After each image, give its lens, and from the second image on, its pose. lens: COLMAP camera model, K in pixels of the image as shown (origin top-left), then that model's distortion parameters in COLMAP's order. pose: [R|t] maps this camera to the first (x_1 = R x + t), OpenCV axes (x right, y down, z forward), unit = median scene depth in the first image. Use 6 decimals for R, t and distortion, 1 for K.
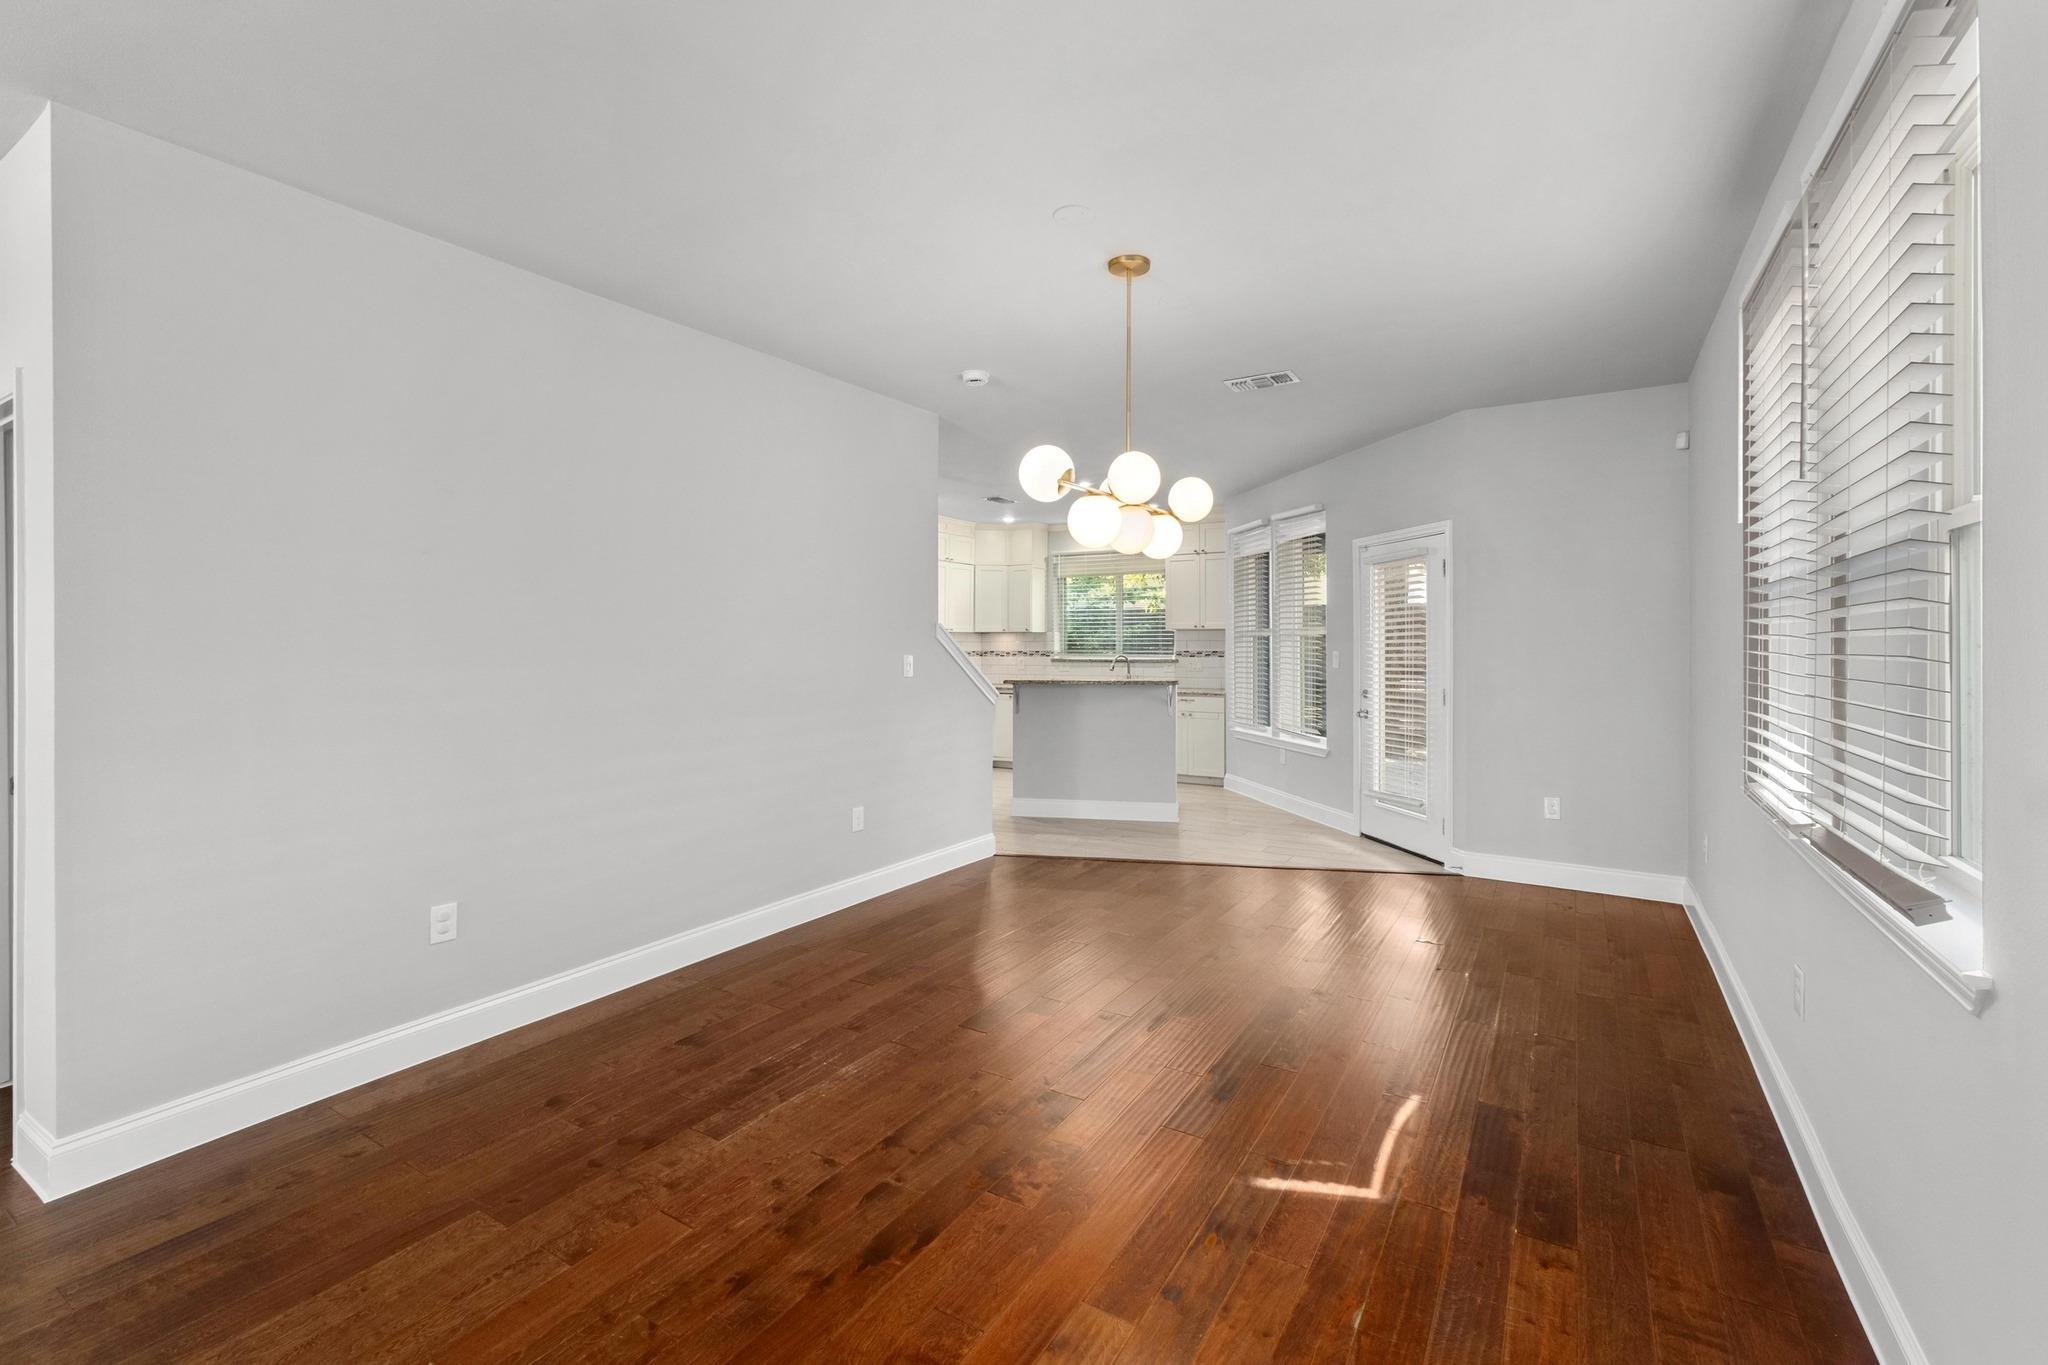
lens RADIAL K [[865.9, 0, 1020.8], [0, 865.9, 648.1], [0, 0, 1]] dist [-0.023401, 0.010267]
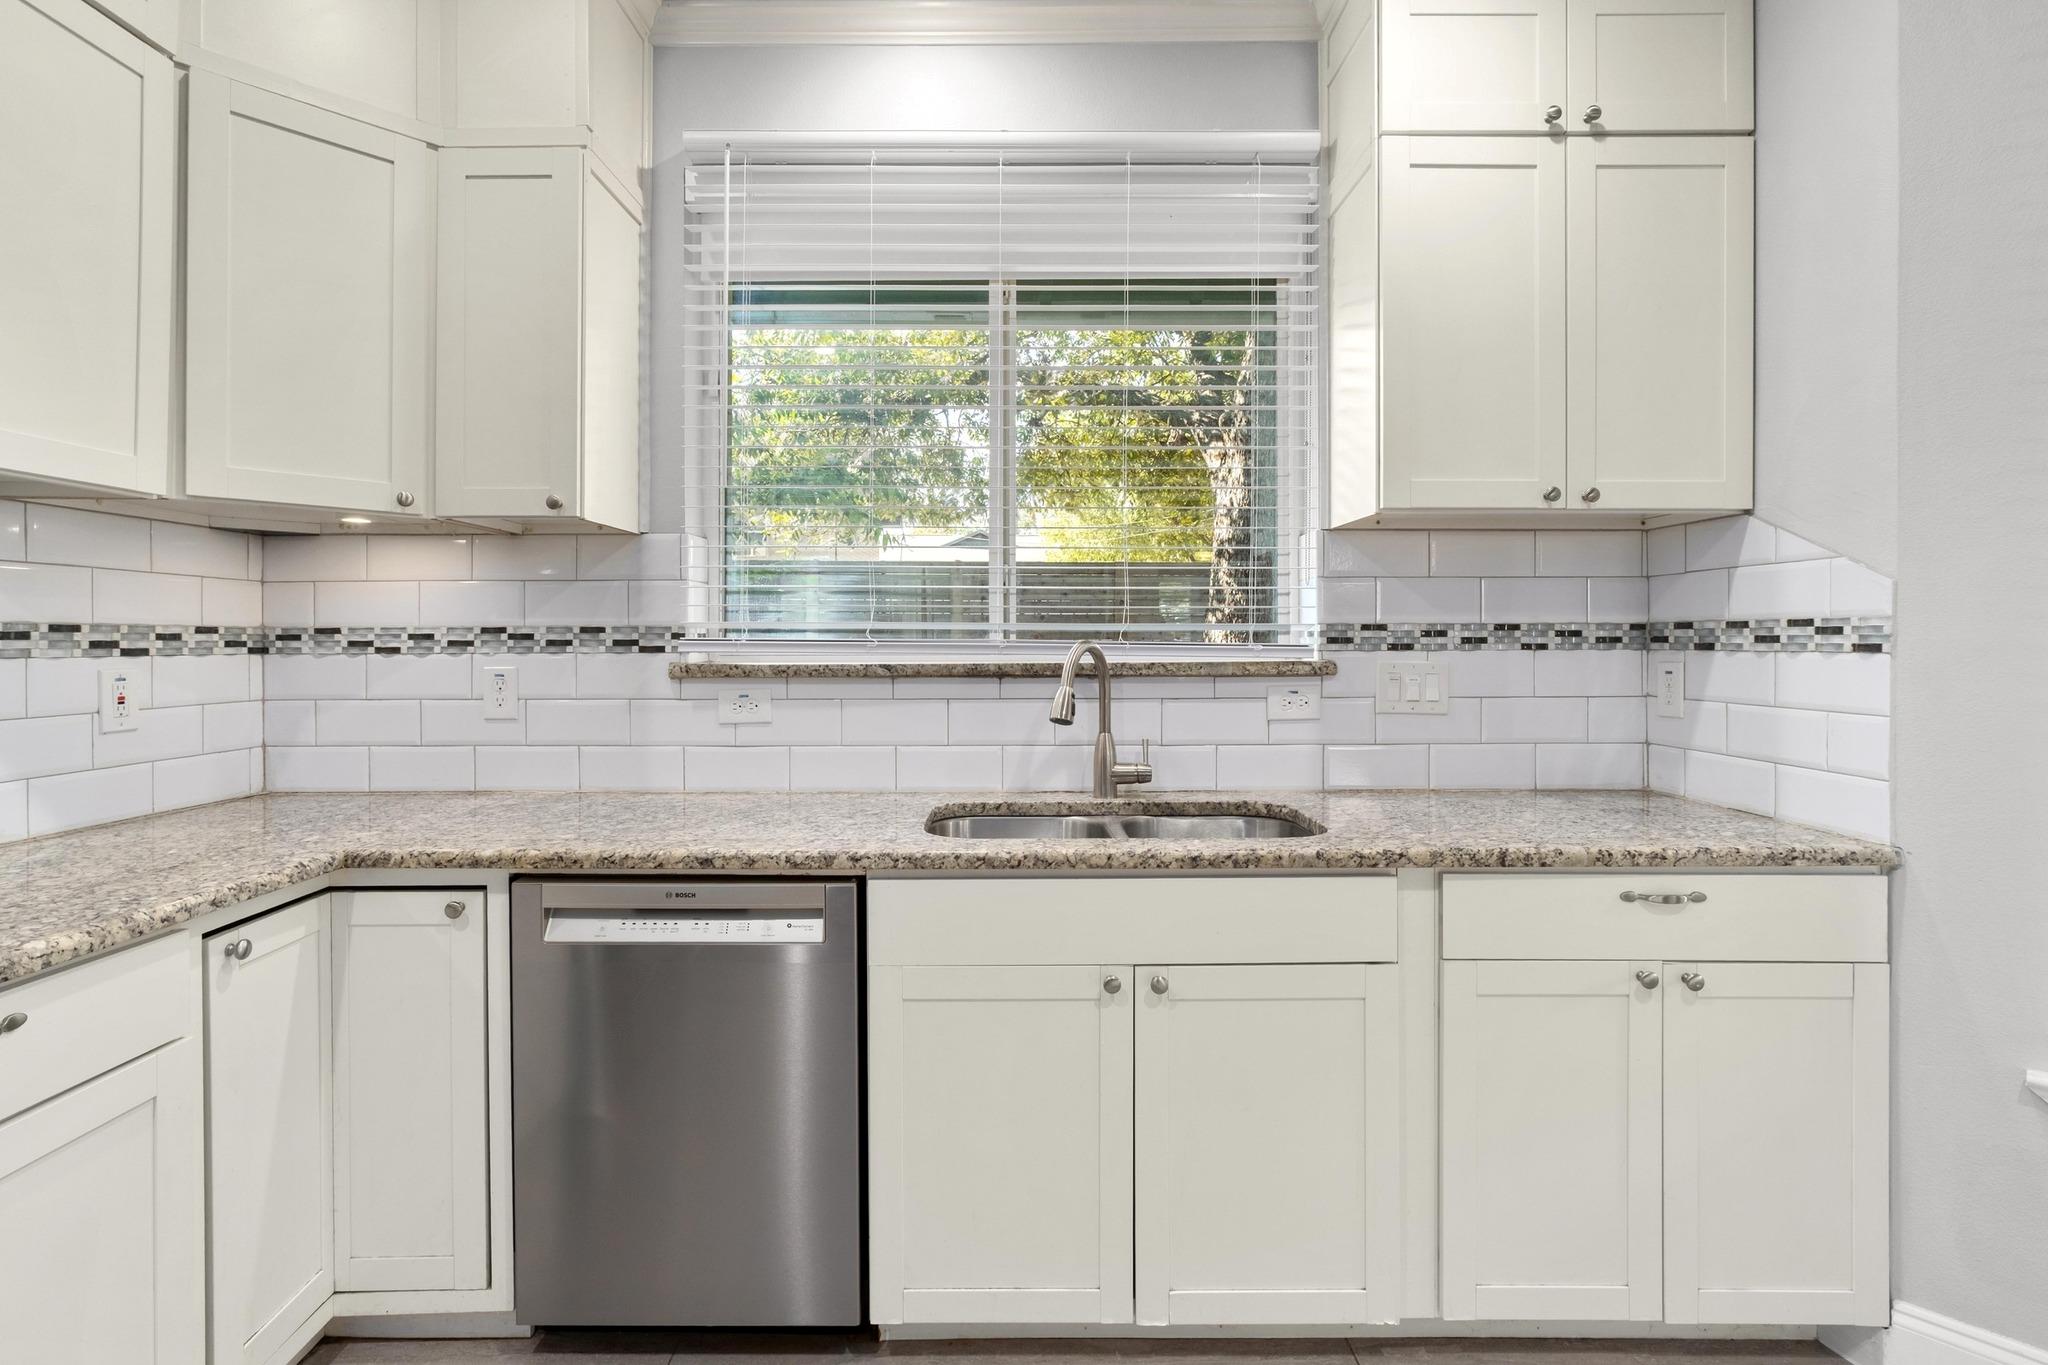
lens RADIAL K [[962.4, 0, 1023.9], [0, 962.4, 645.3], [0, 0, 1]] dist [-0.021732, 0.000176]
pose [[0.844191, -0.001706, 0.536040, -0.016094], [0.001704, 0.999998, 0.000499, 0.007881], [-0.536040, 0.000492, 0.844193, 0.769232]]
